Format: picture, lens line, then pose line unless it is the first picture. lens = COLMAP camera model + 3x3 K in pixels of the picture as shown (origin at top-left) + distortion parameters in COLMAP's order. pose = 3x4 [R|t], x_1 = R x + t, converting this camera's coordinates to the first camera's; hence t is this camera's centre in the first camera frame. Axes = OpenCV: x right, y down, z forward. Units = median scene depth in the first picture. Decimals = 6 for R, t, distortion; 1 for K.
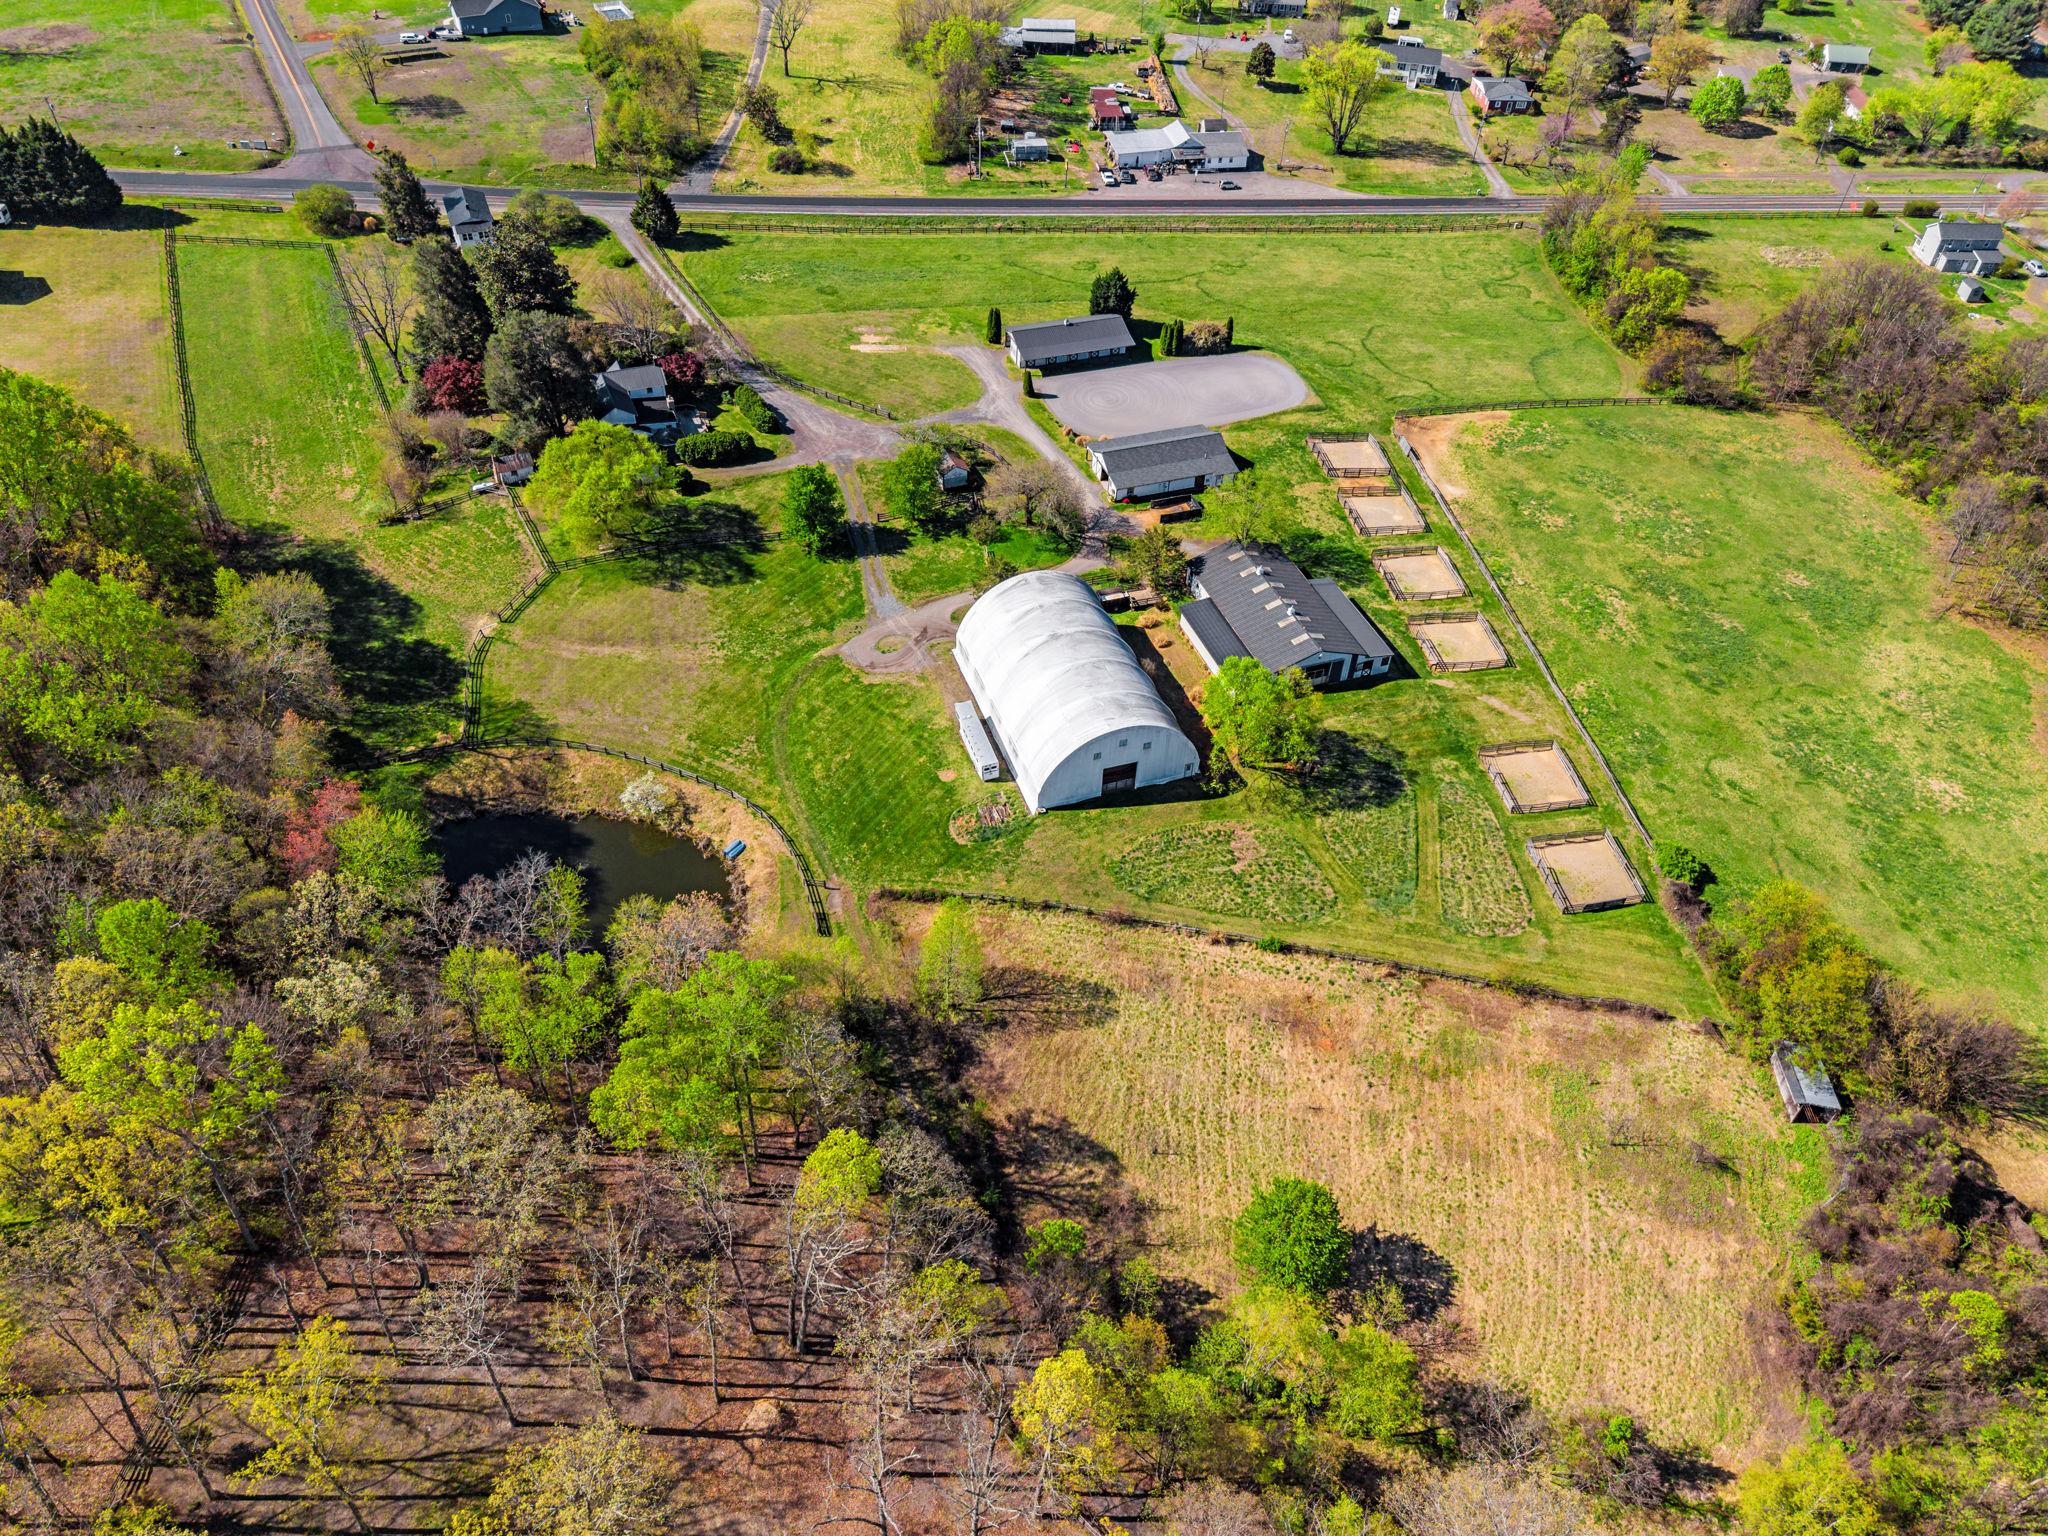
lens RADIAL K [[1467.5, 0, 1024.0], [0, 1467.5, 768.0], [0, 0, 1]] dist [0.049000, -0.058205]
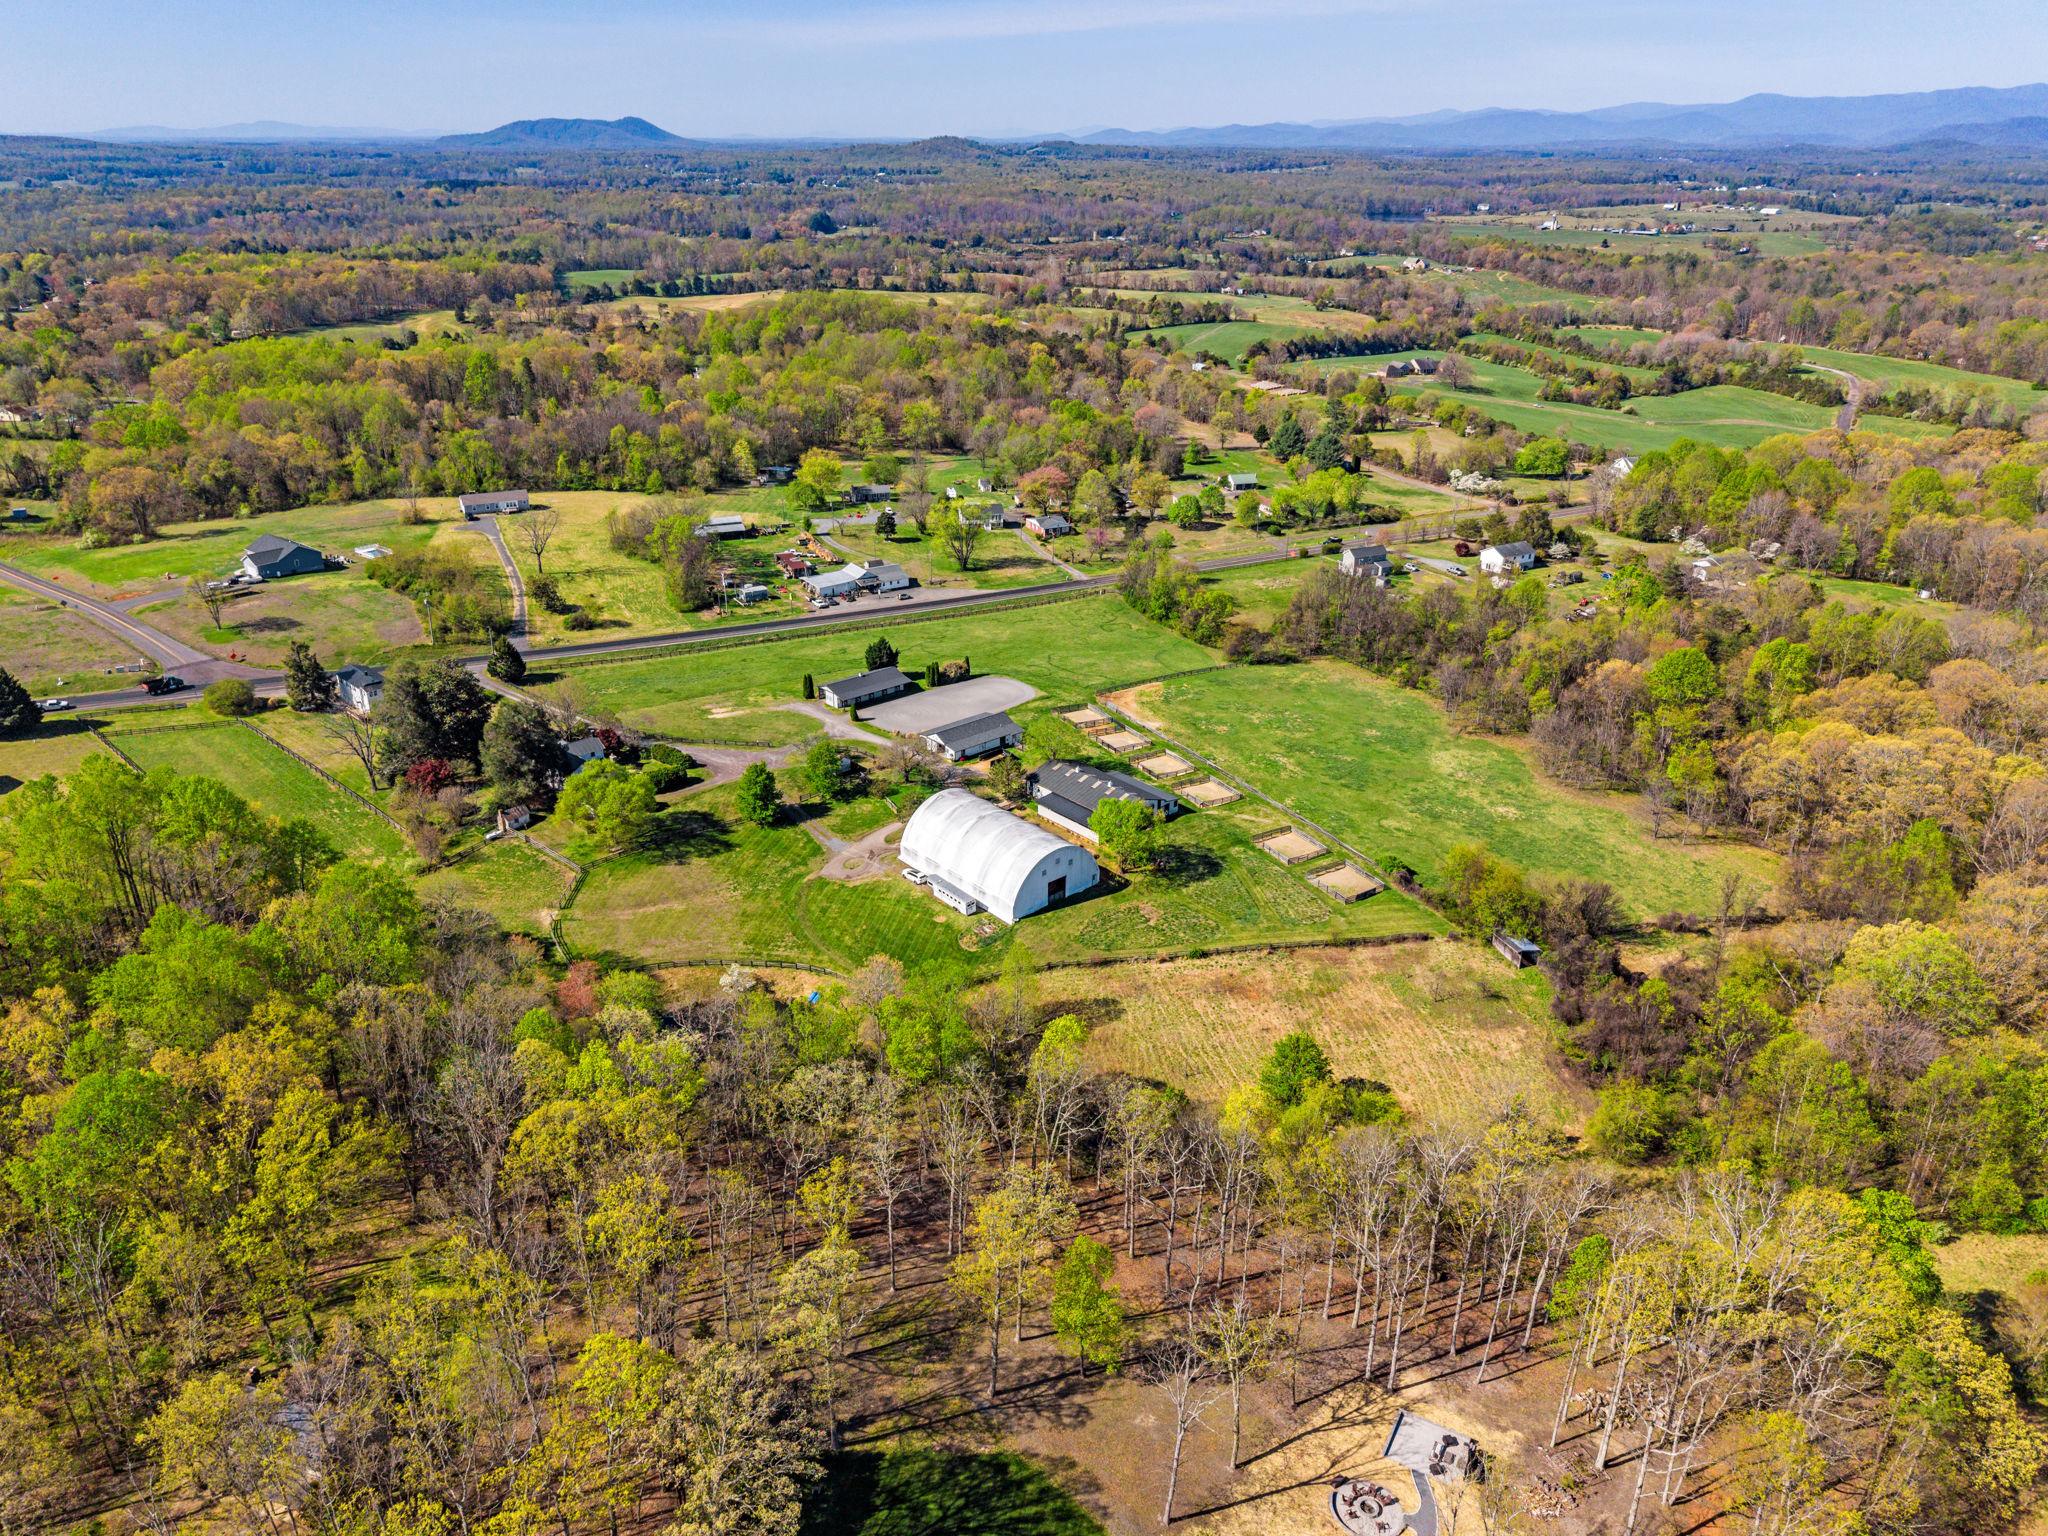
lens RADIAL K [[1431.7, 0, 1024.0], [0, 1431.7, 768.0], [0, 0, 1]] dist [0.128163, -0.266328]
pose [[0.922891, -0.178649, 0.341111, -0.303165], [0.280460, 0.918857, -0.277567, 0.198260], [-0.263845, 0.351832, 0.898109, -0.231431]]
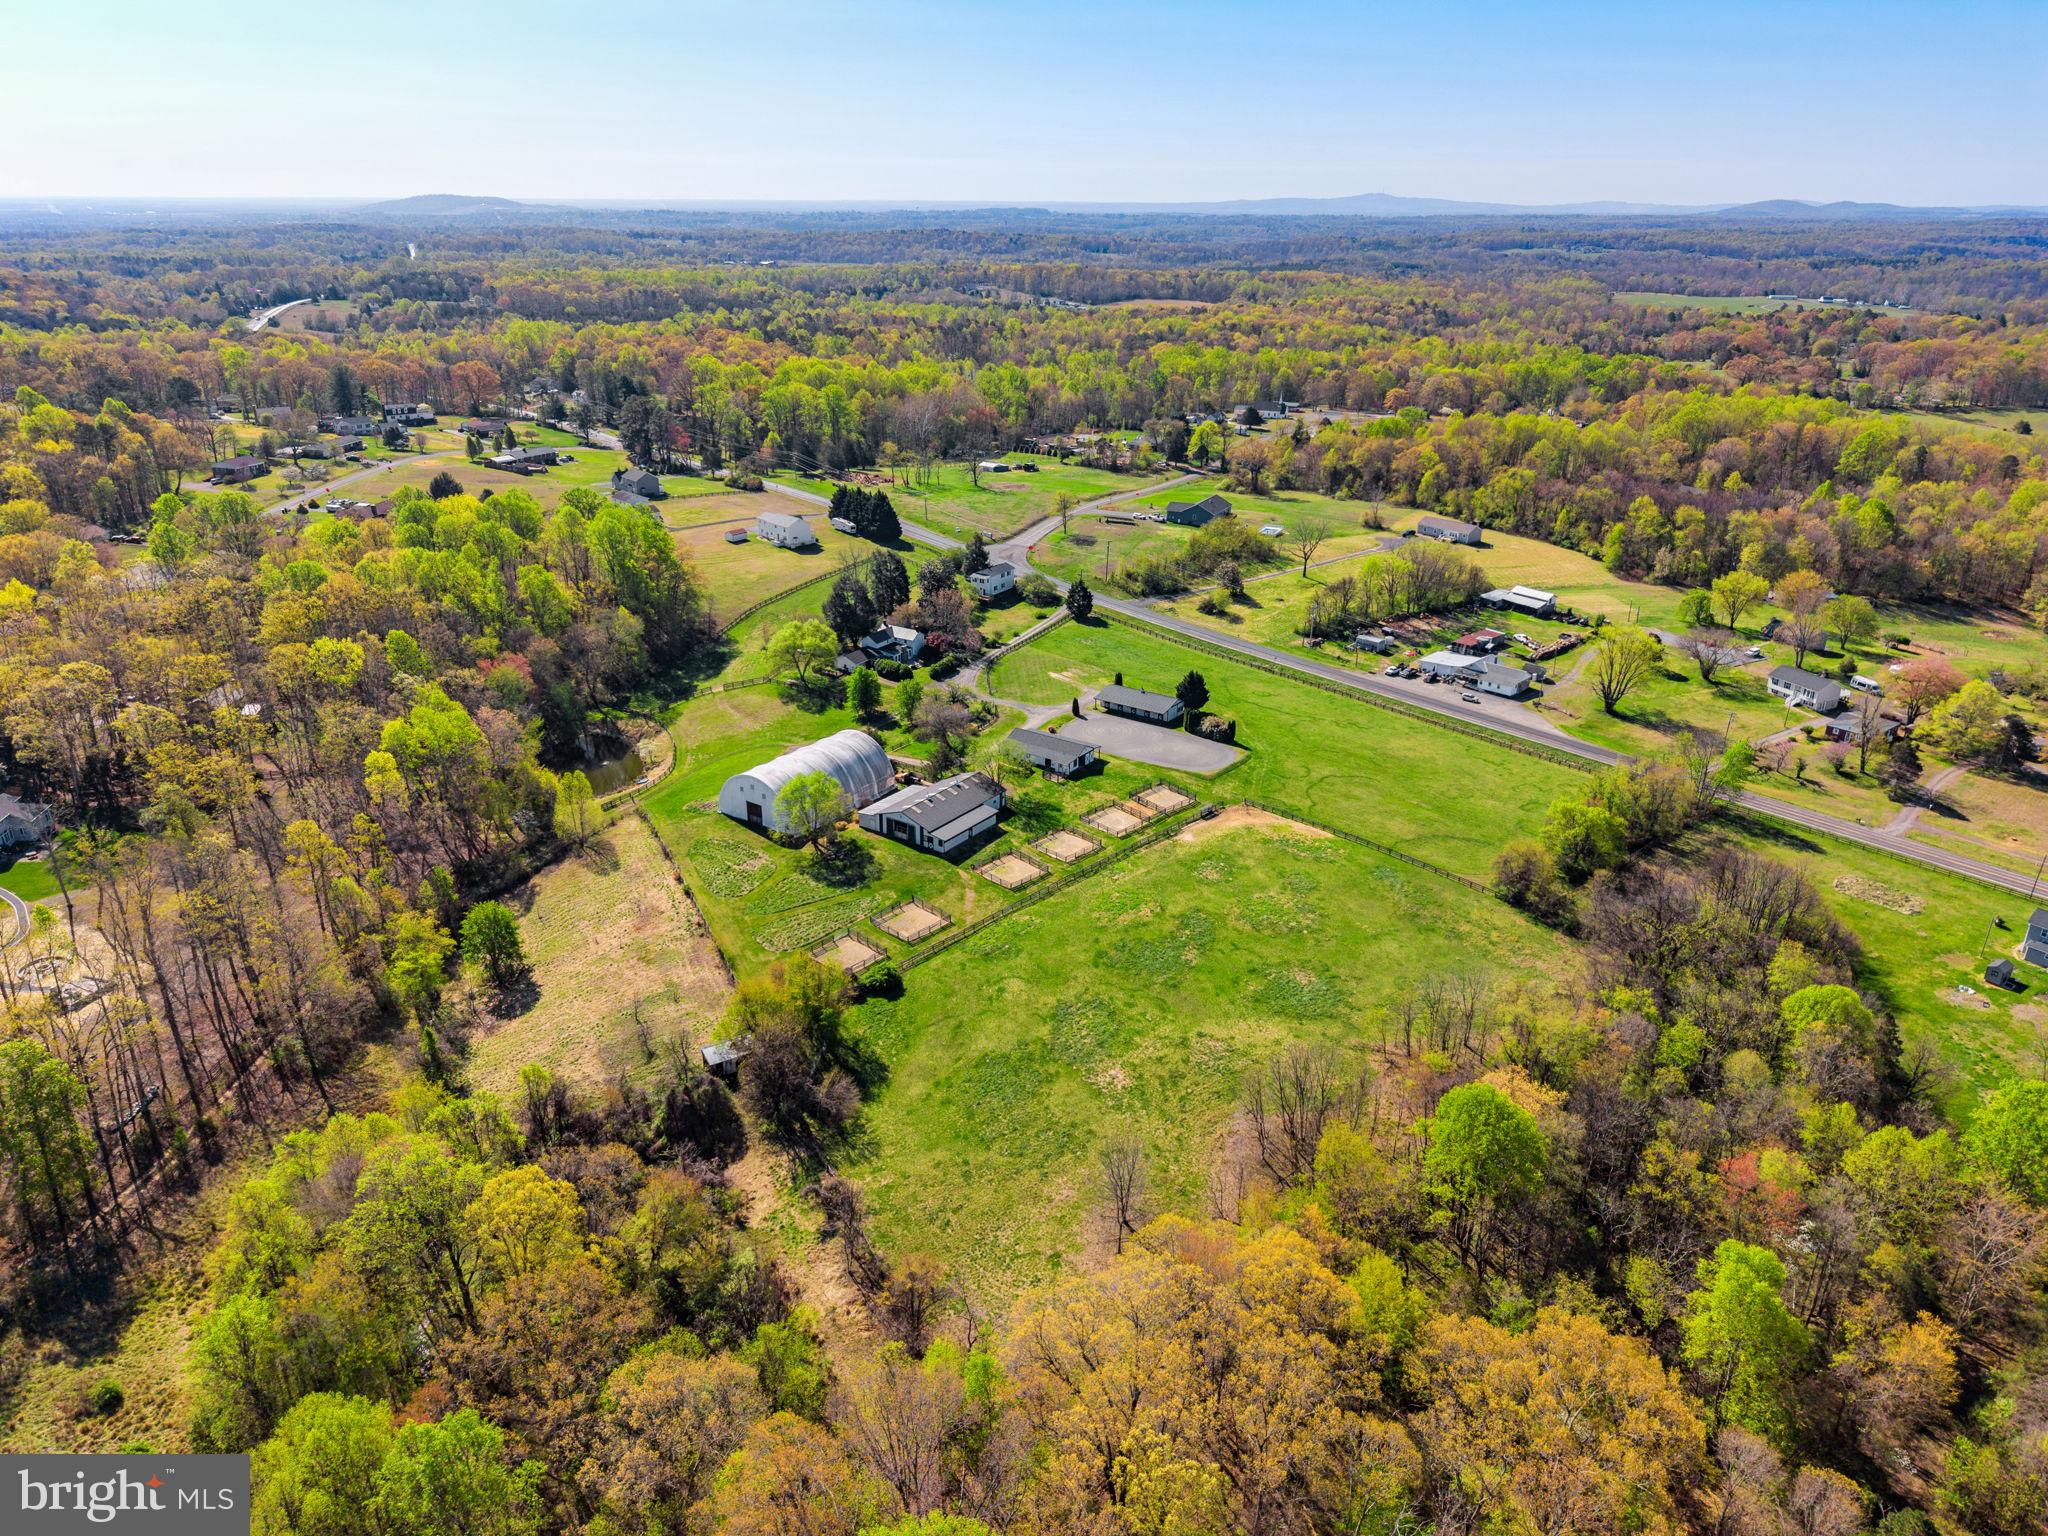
lens RADIAL K [[1467.5, 0, 1024.0], [0, 1467.5, 768.0], [0, 0, 1]] dist [0.049000, -0.058205]
pose [[0.559236, 0.270829, -0.783522, 1.091474], [-0.556936, 0.822819, -0.113099, -0.011348], [0.614067, 0.499620, 0.610984, 0.085883]]
